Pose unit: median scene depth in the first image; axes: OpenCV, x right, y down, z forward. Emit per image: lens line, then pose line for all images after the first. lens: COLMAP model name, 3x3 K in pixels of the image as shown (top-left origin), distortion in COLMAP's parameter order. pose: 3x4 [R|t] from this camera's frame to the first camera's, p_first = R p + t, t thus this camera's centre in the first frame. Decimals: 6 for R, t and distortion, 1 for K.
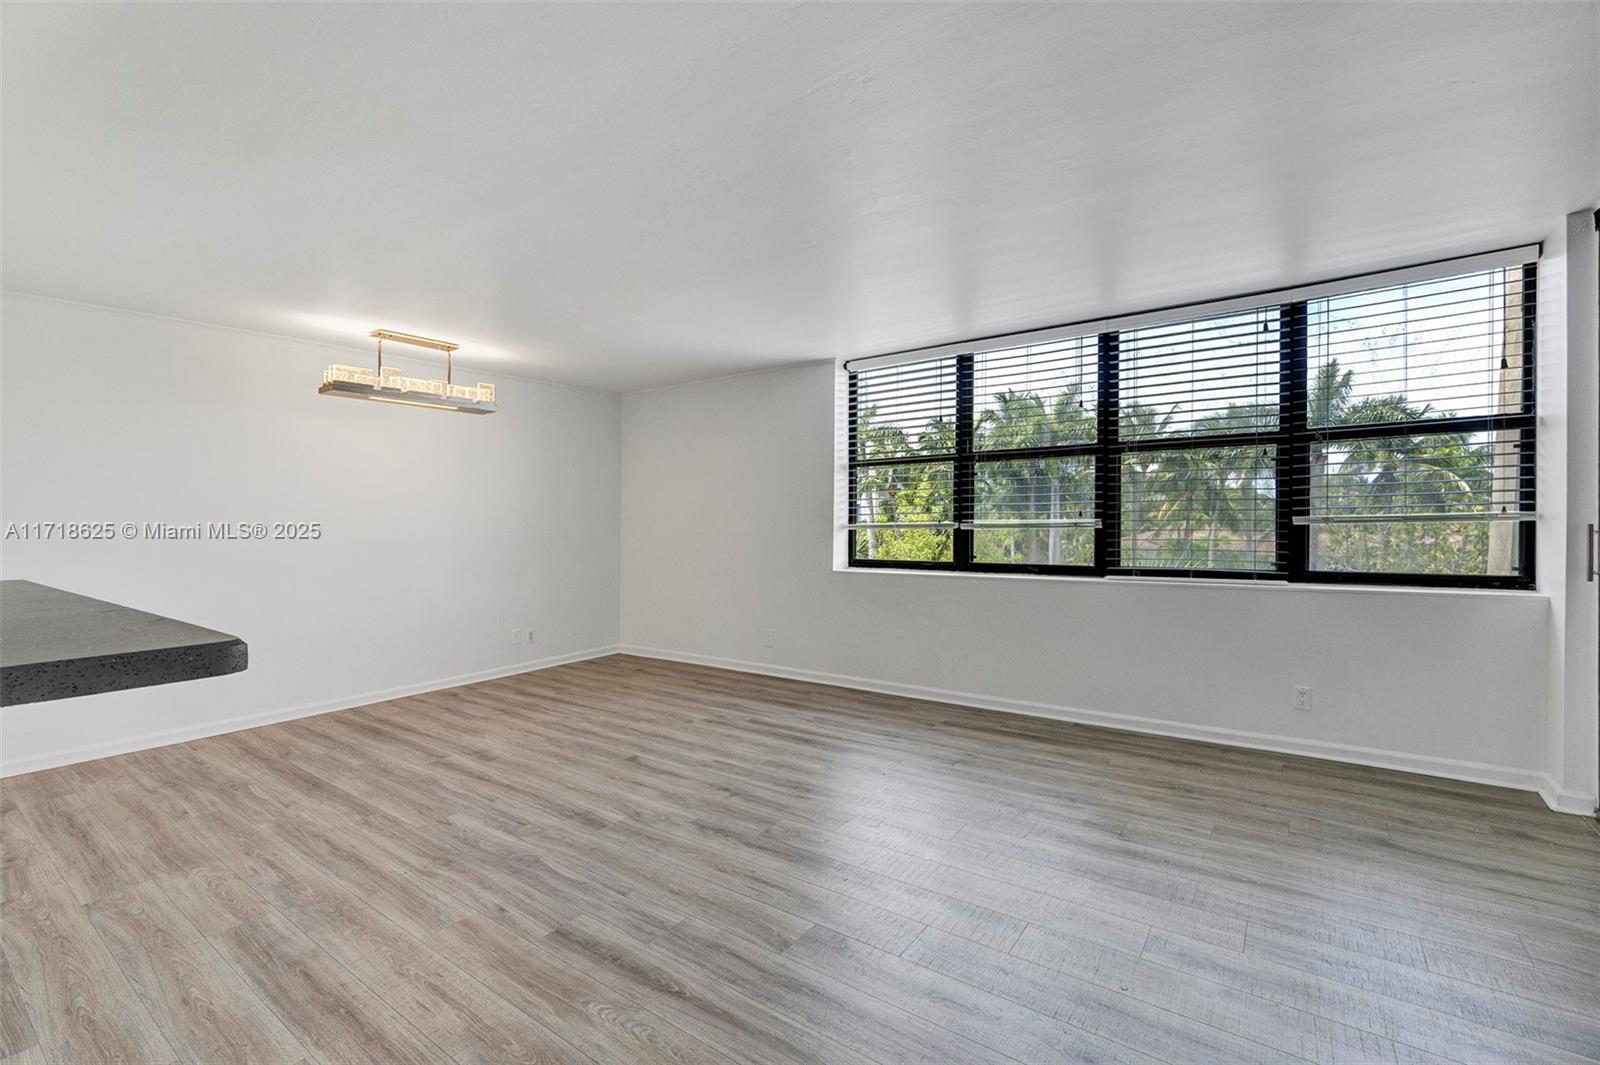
lens RADIAL K [[700.2, 0, 786.4], [0, 700.2, 523.1], [0, 0, 1]] dist [-0.006071, 0.002410]
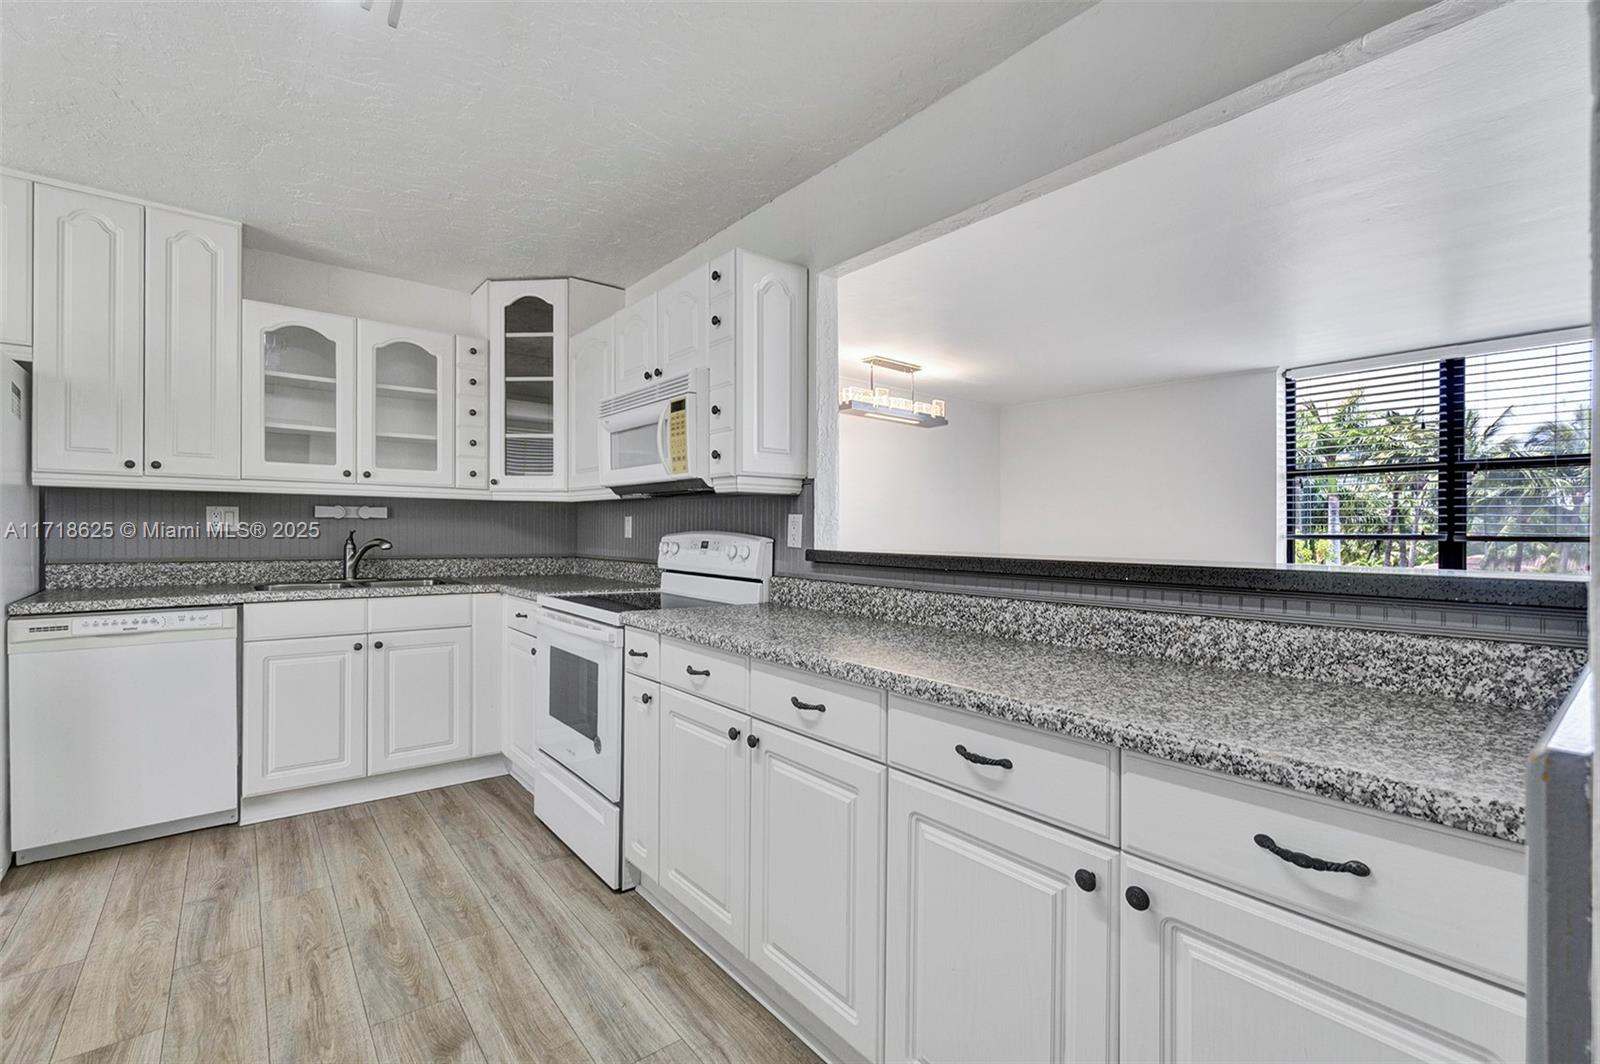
lens RADIAL K [[700.2, 0, 776.5], [0, 700.2, 543.0], [0, 0, 1]] dist [-0.006071, 0.002410]
pose [[0.961401, 0.034576, -0.272969, -0.496905], [-0.031371, 0.999378, 0.016097, 0.030971], [0.273356, -0.006912, 0.961888, -0.169940]]
